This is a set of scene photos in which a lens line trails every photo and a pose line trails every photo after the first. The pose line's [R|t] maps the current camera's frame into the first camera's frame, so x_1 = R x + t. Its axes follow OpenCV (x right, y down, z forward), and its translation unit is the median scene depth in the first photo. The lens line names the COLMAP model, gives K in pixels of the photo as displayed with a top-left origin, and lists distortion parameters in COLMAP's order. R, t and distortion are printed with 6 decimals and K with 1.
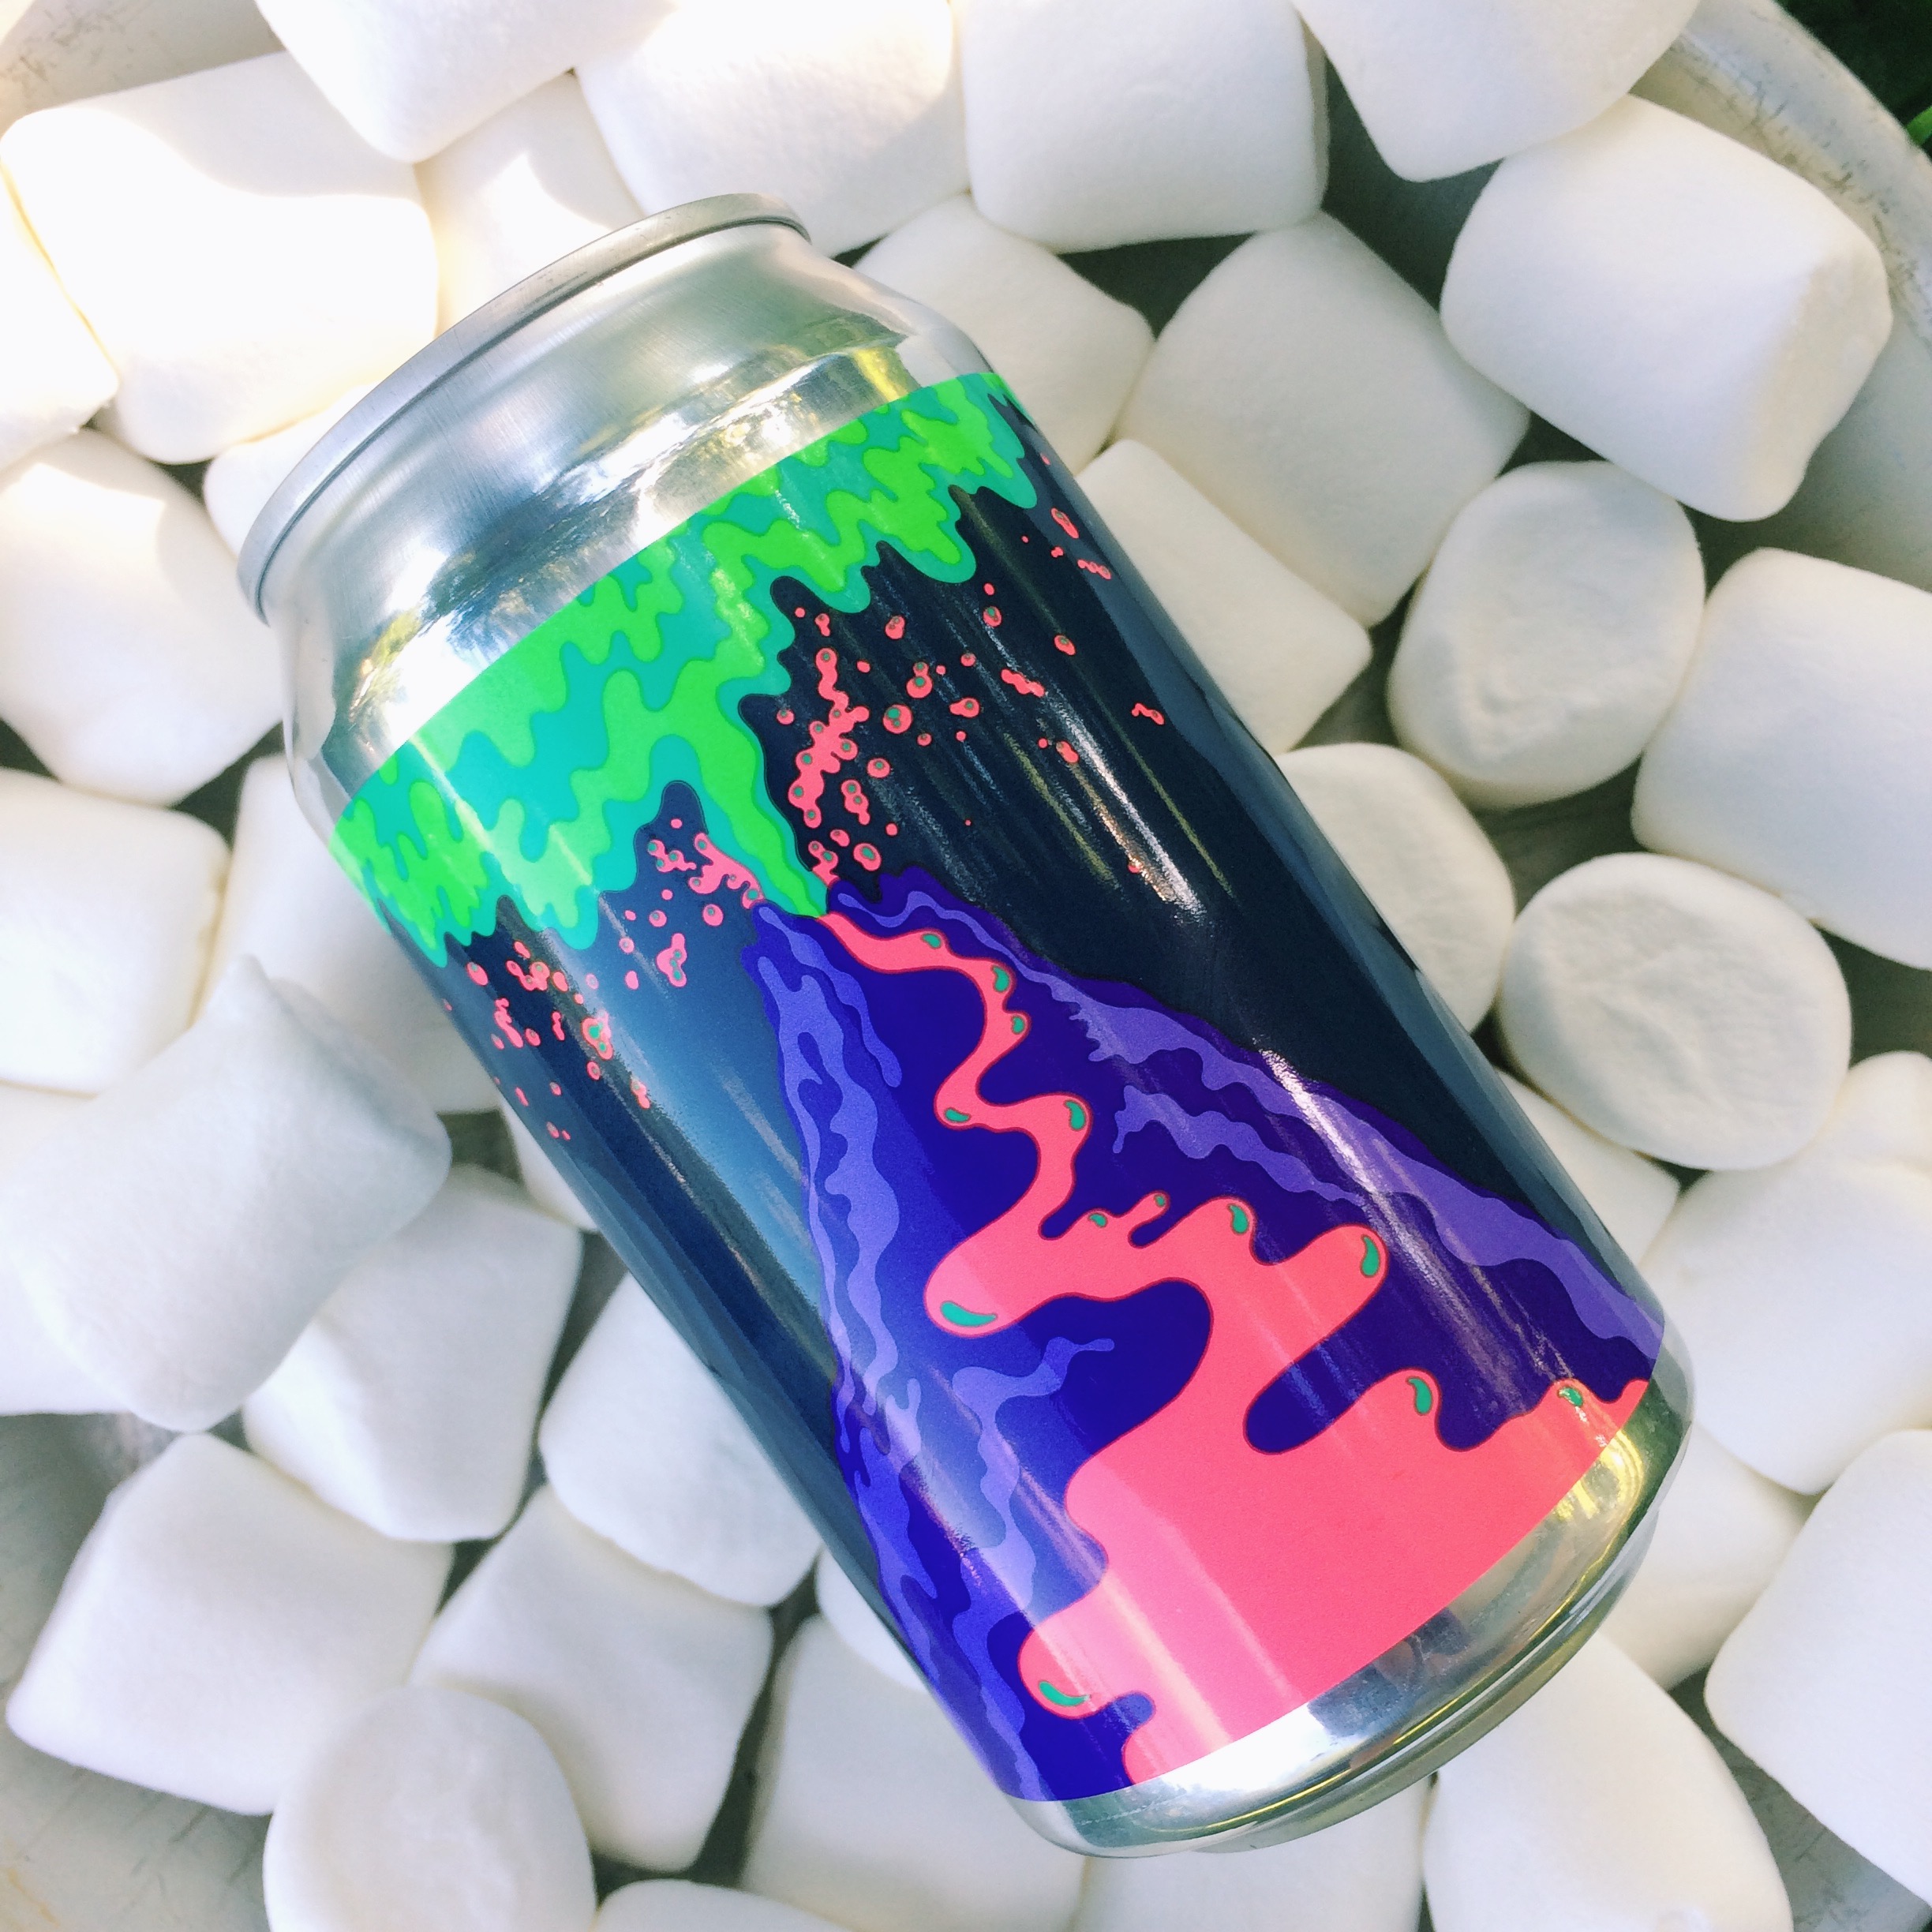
lens RADIAL K [[2234.8, 0, 966.4], [0, 2234.8, 962.6], [0, 0, 1]] dist [-0.007811, 0.000000]
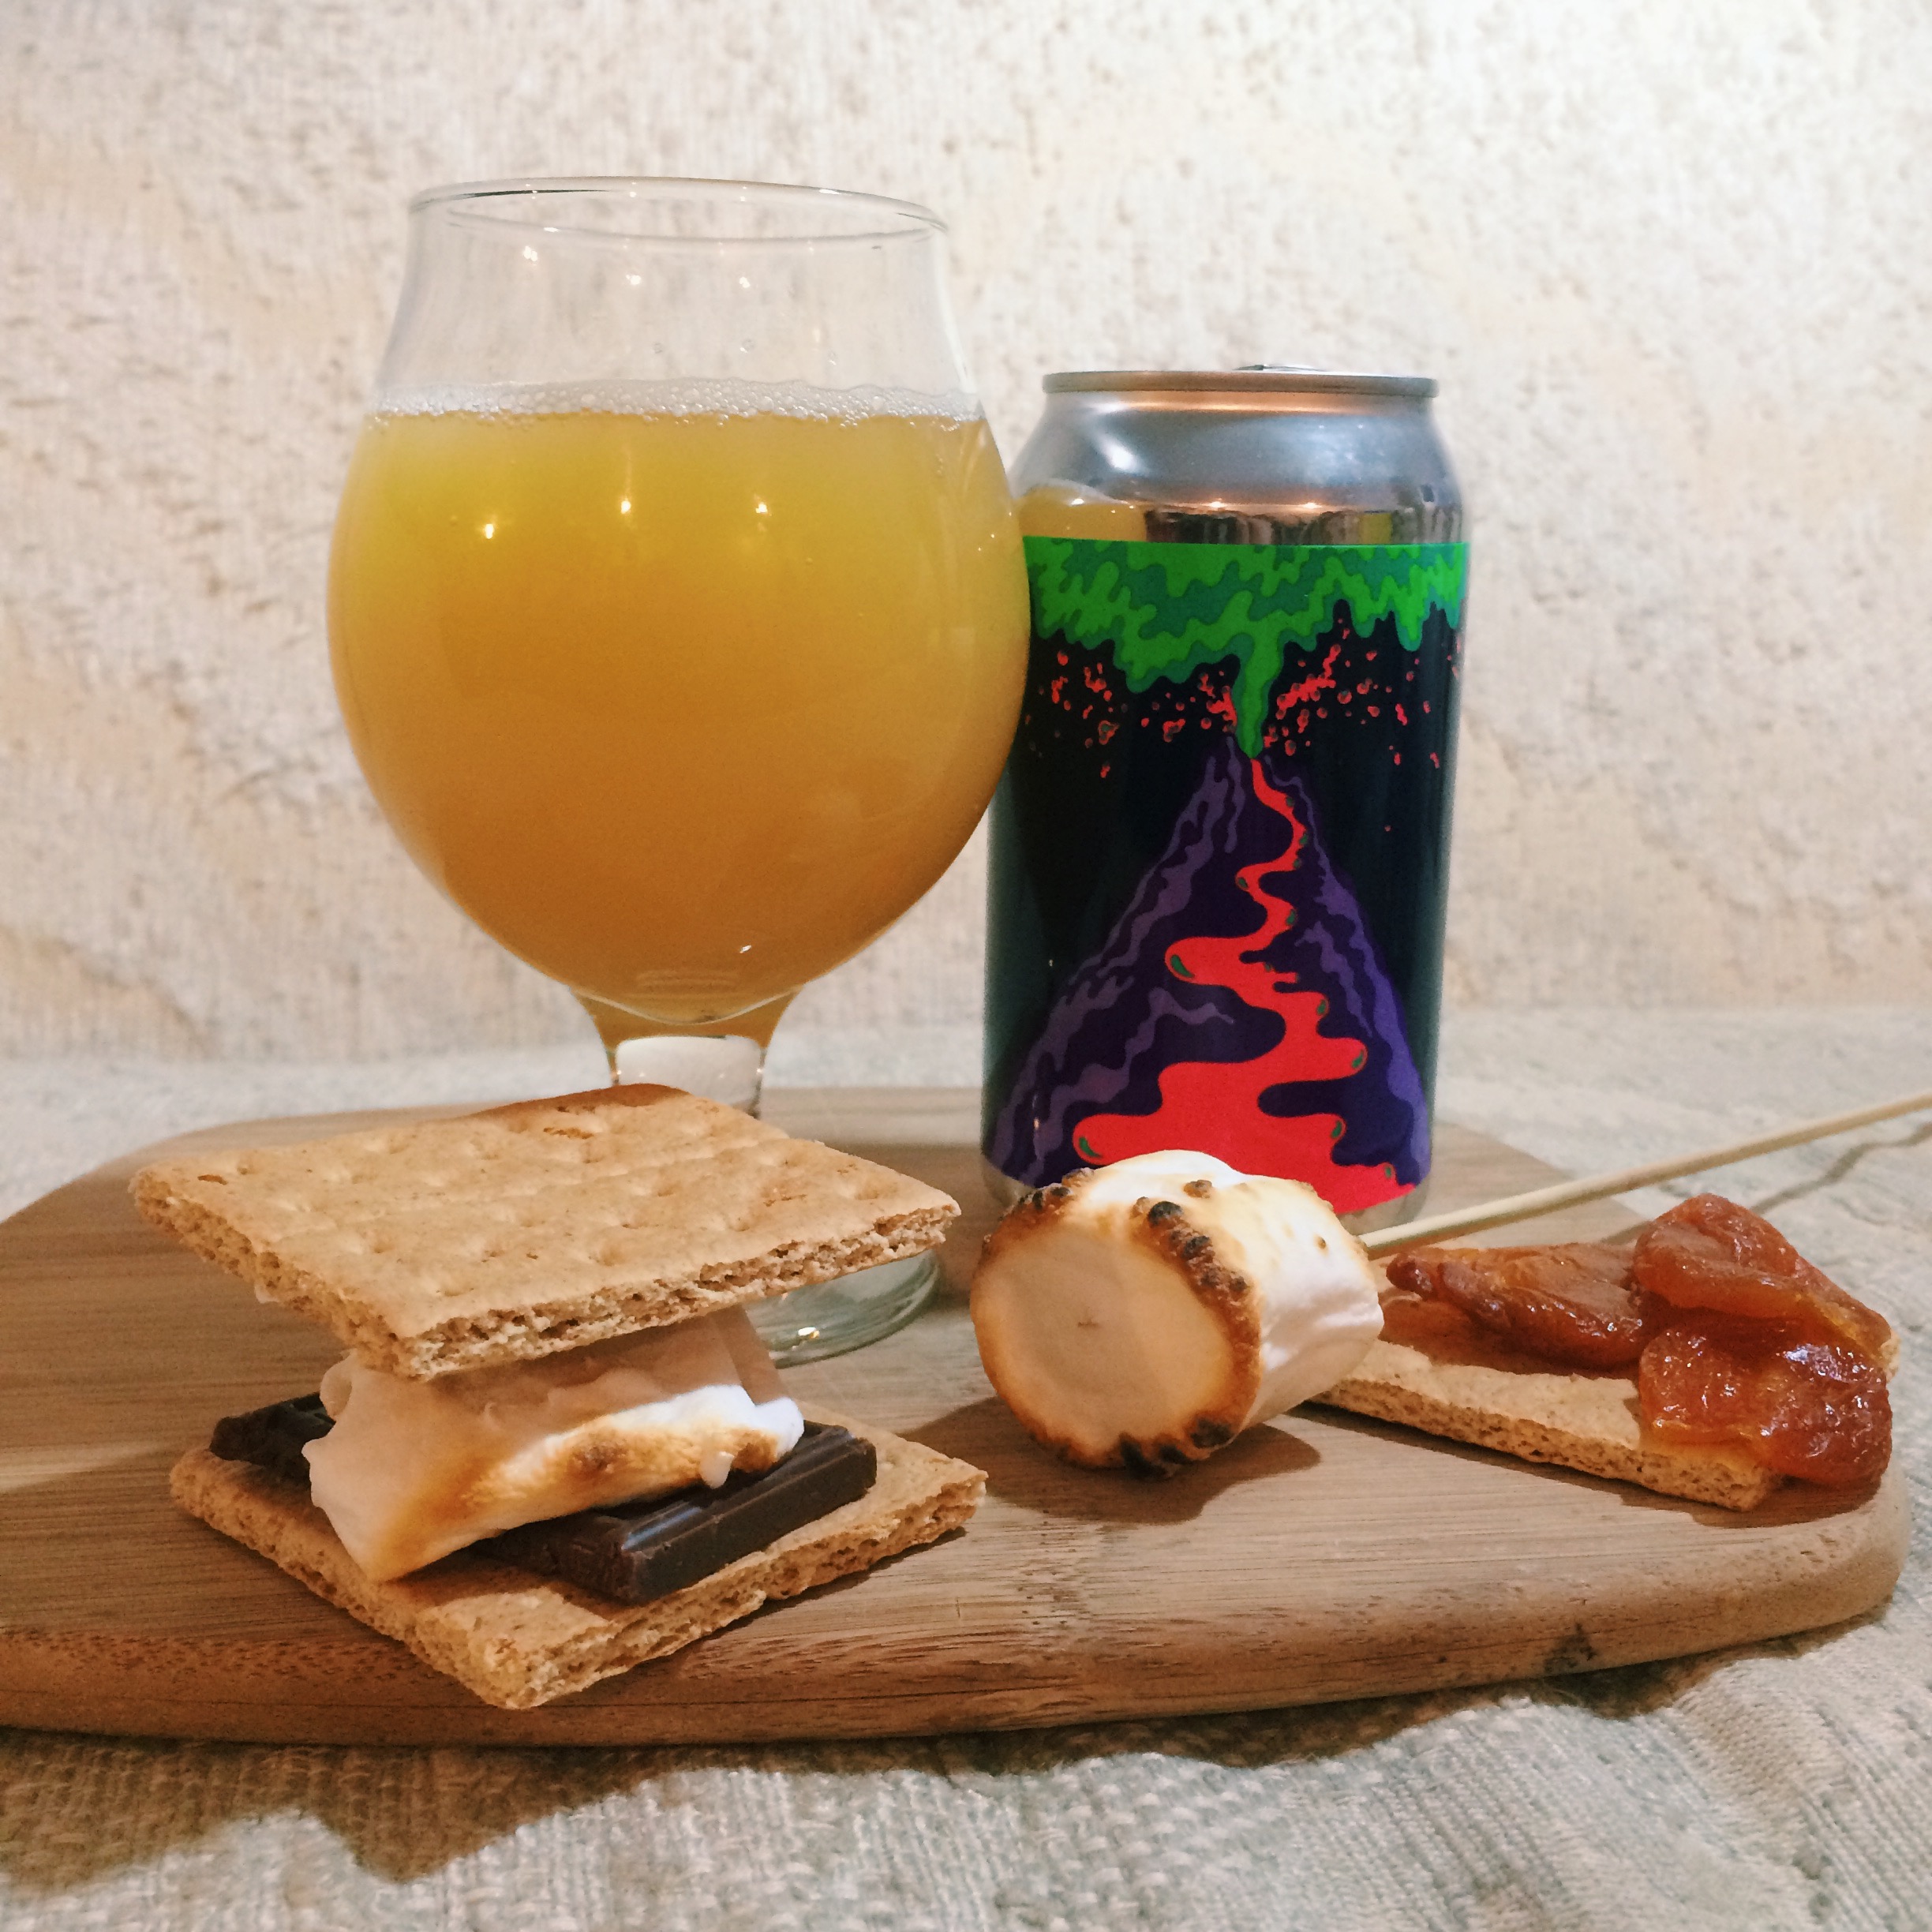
lens RADIAL K [[2234.8, 0, 963.9], [0, 2234.8, 966.8], [0, 0, 1]] dist [-0.007811, 0.000000]
pose [[0.801784, 0.567171, 0.188308, -0.518908], [-0.592163, 0.796463, 0.122436, 0.032652], [-0.080538, -0.209676, 0.974448, -0.872557]]
